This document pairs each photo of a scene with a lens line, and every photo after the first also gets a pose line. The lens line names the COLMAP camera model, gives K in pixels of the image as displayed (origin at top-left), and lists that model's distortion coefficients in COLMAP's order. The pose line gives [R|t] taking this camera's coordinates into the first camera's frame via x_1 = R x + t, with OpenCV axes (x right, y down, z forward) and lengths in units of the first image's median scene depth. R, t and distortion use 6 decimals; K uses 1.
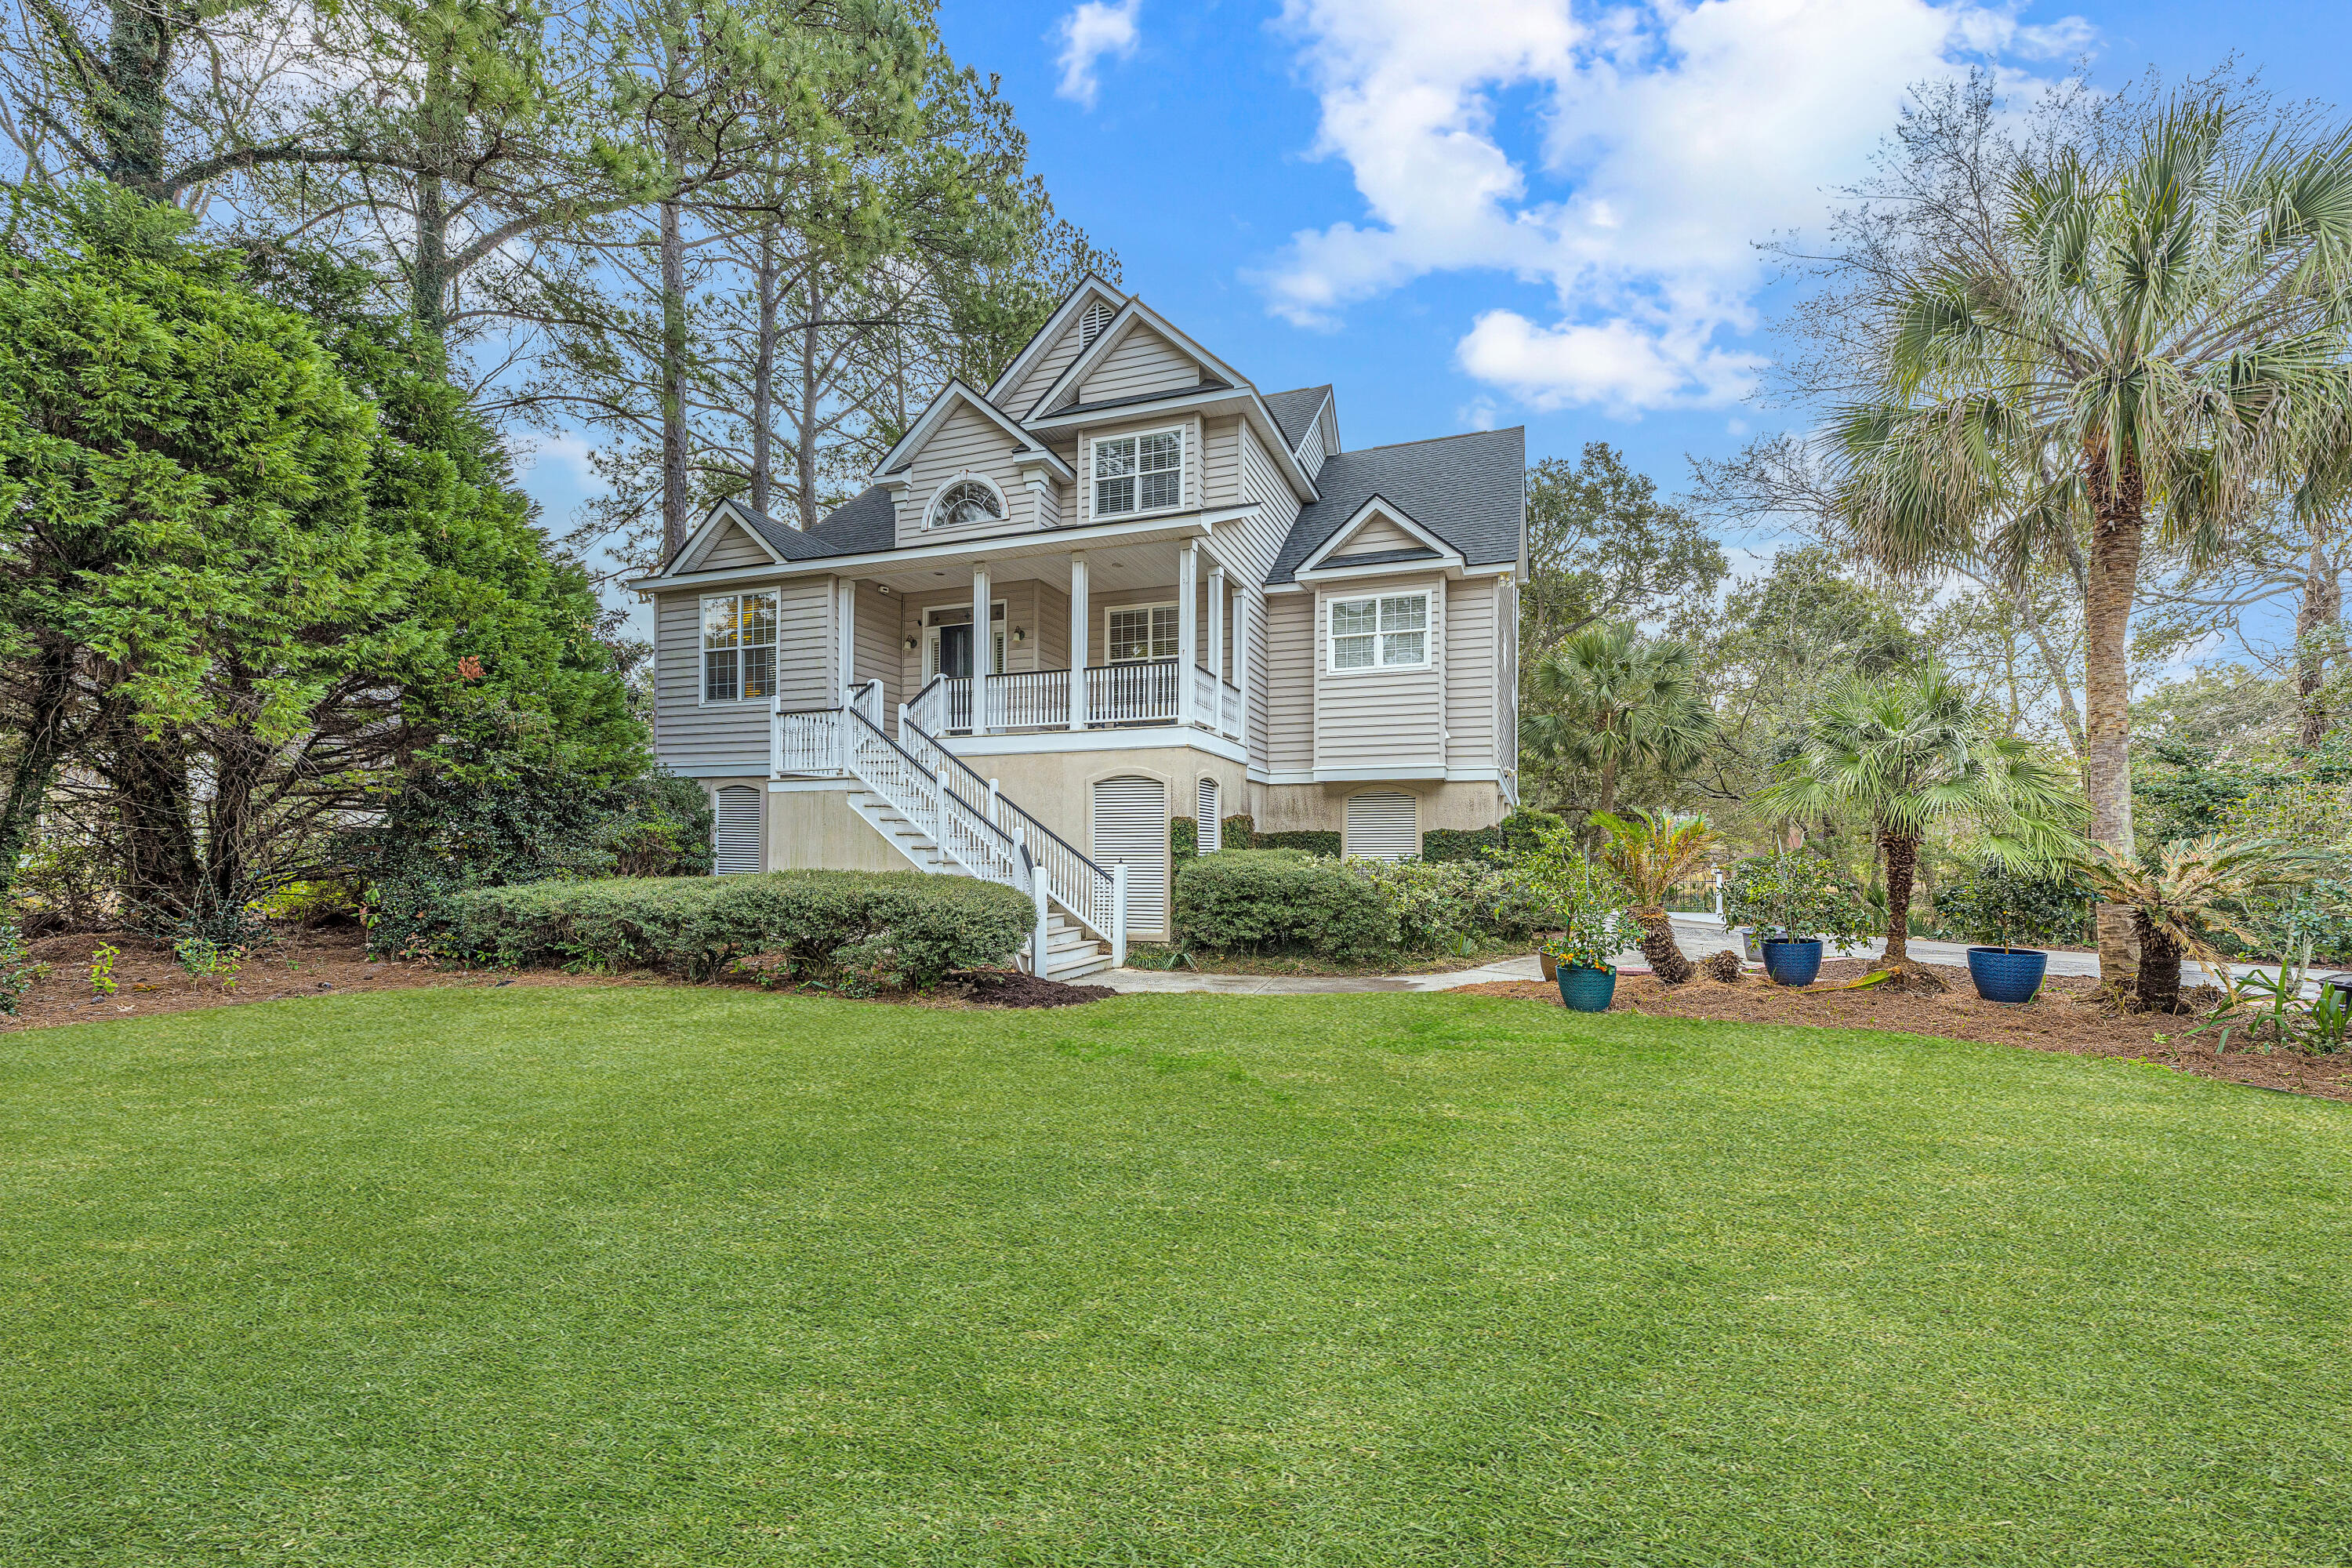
lens RADIAL K [[941.9, 0, 1115.6], [0, 941.9, 835.2], [0, 0, 1]] dist [0.016988, -0.000302]
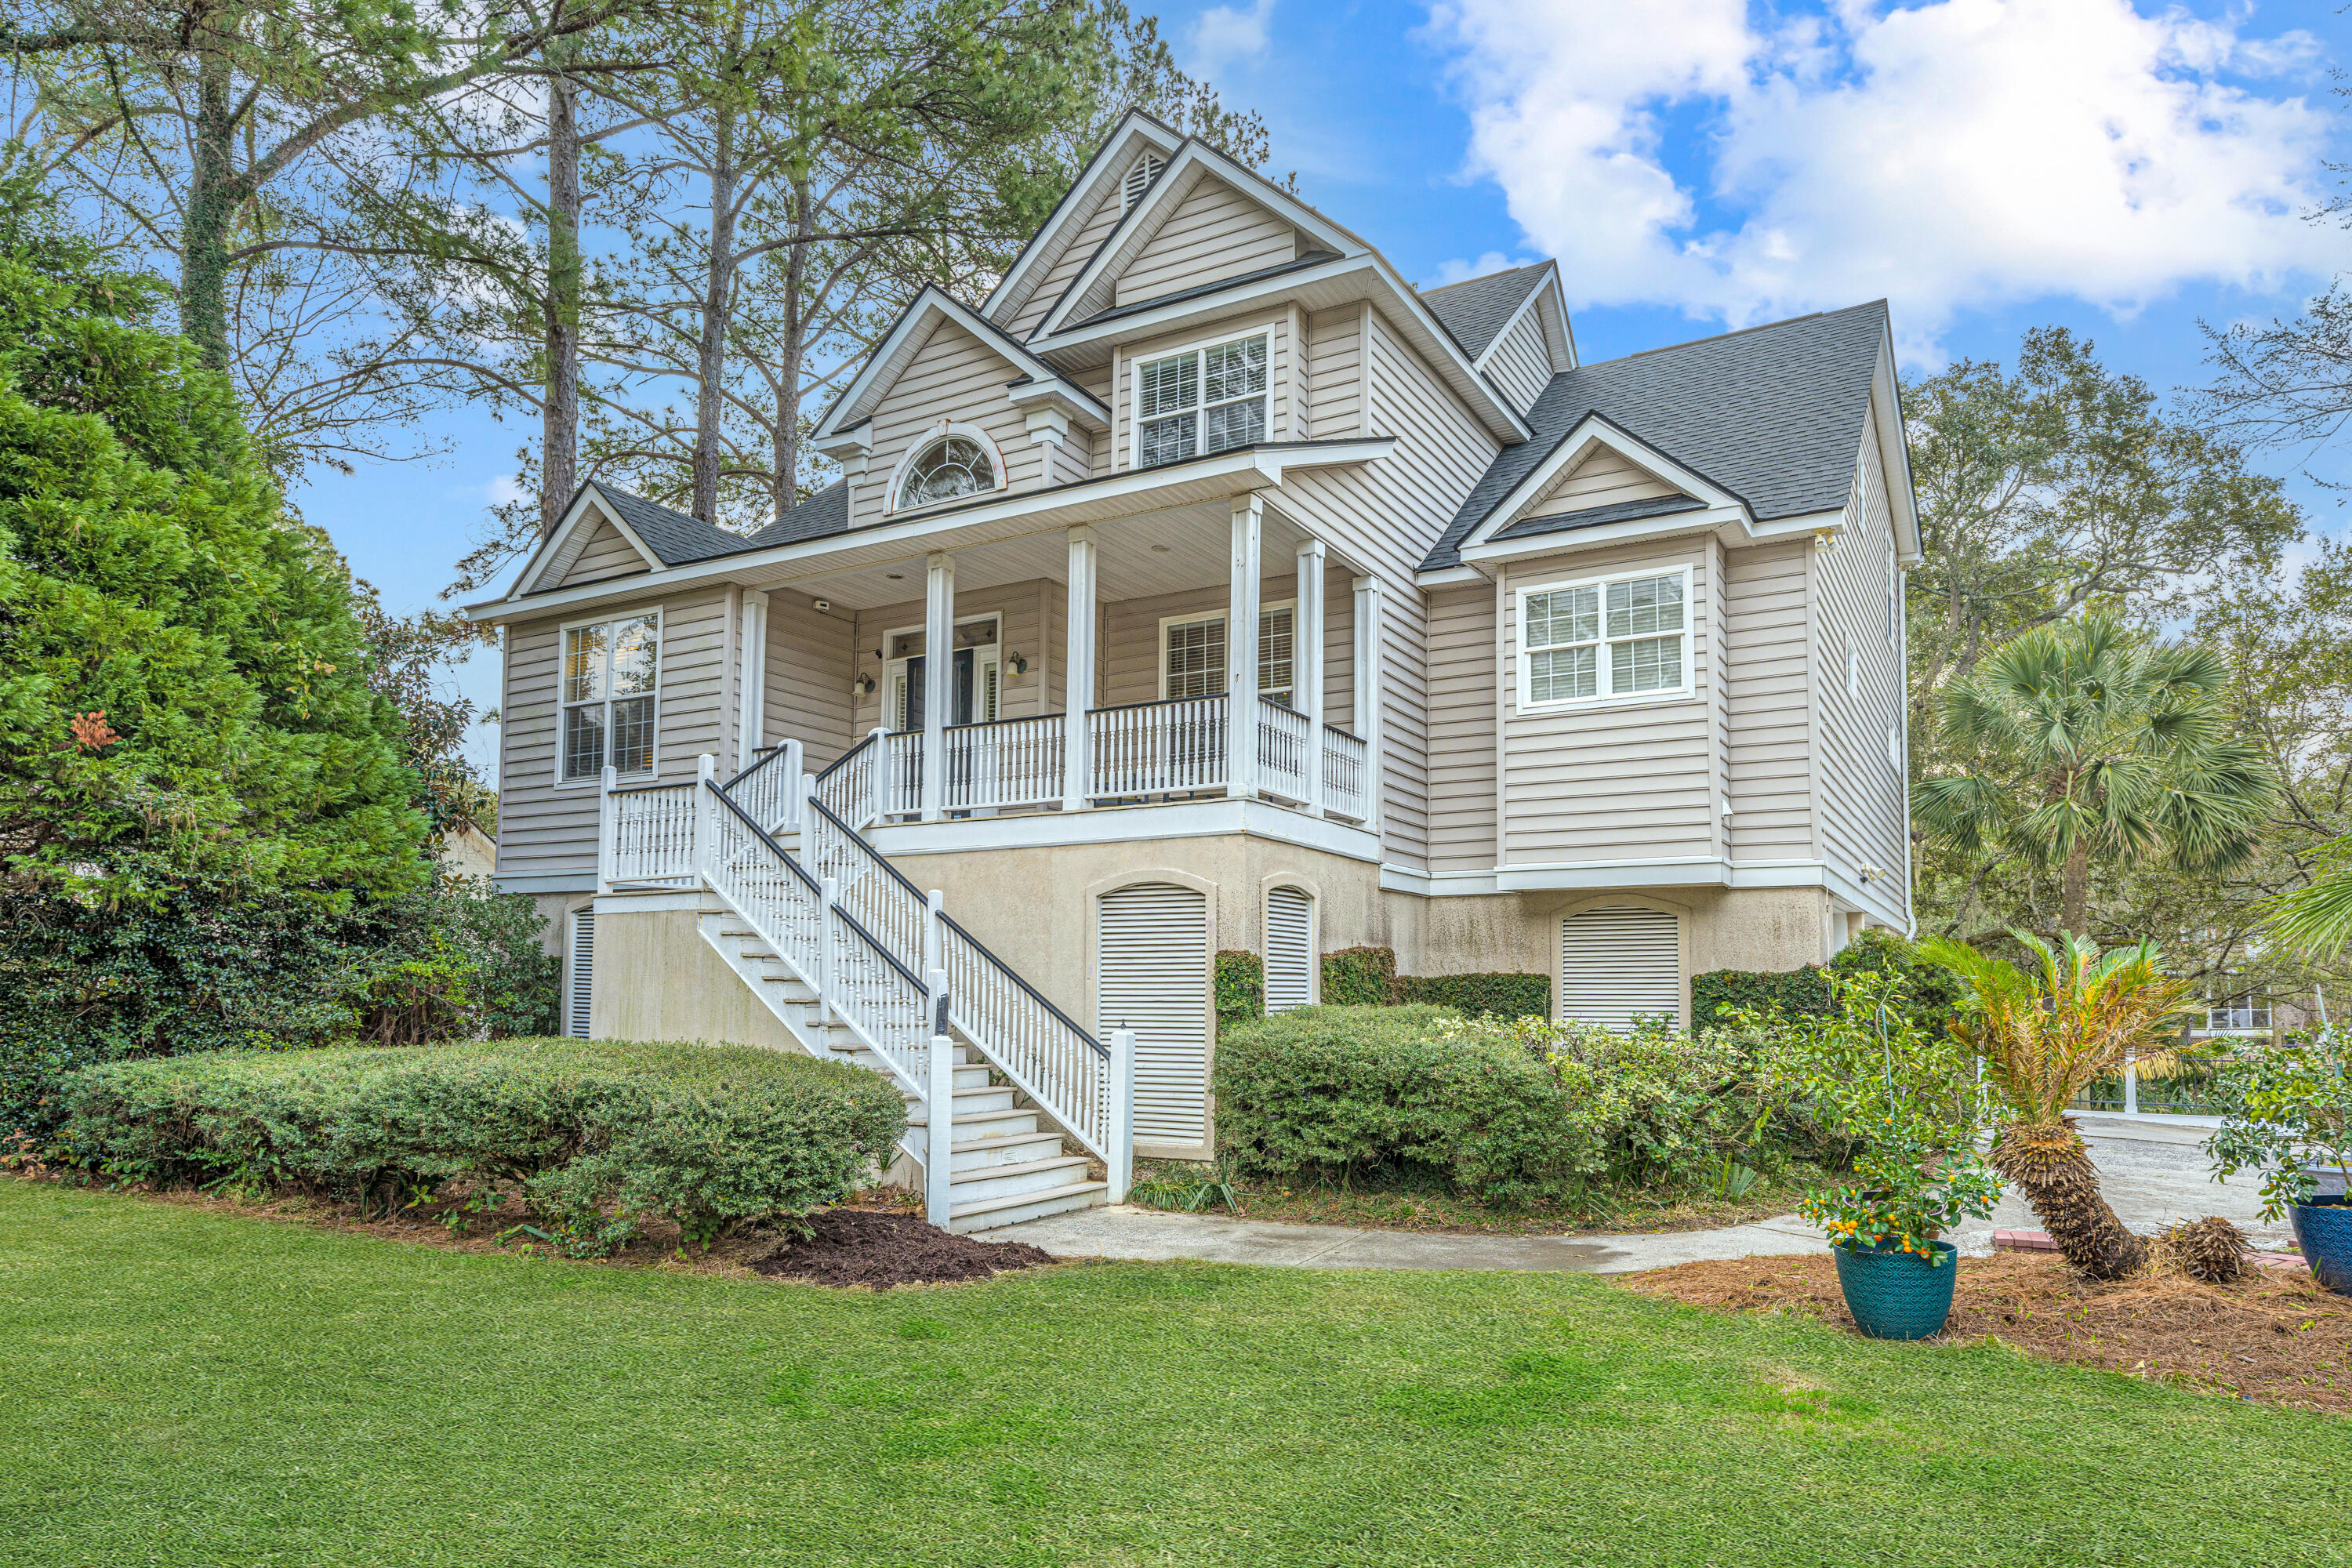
lens RADIAL K [[1345.5, 0, 1149.3], [0, 1345.5, 903.7], [0, 0, 1]] dist [0.015979, -0.000890]
pose [[0.987168, -0.007512, -0.159511, 0.133656], [-0.001025, 0.998574, -0.053367, -0.003049], [0.159685, 0.052846, 0.985753, 0.127724]]
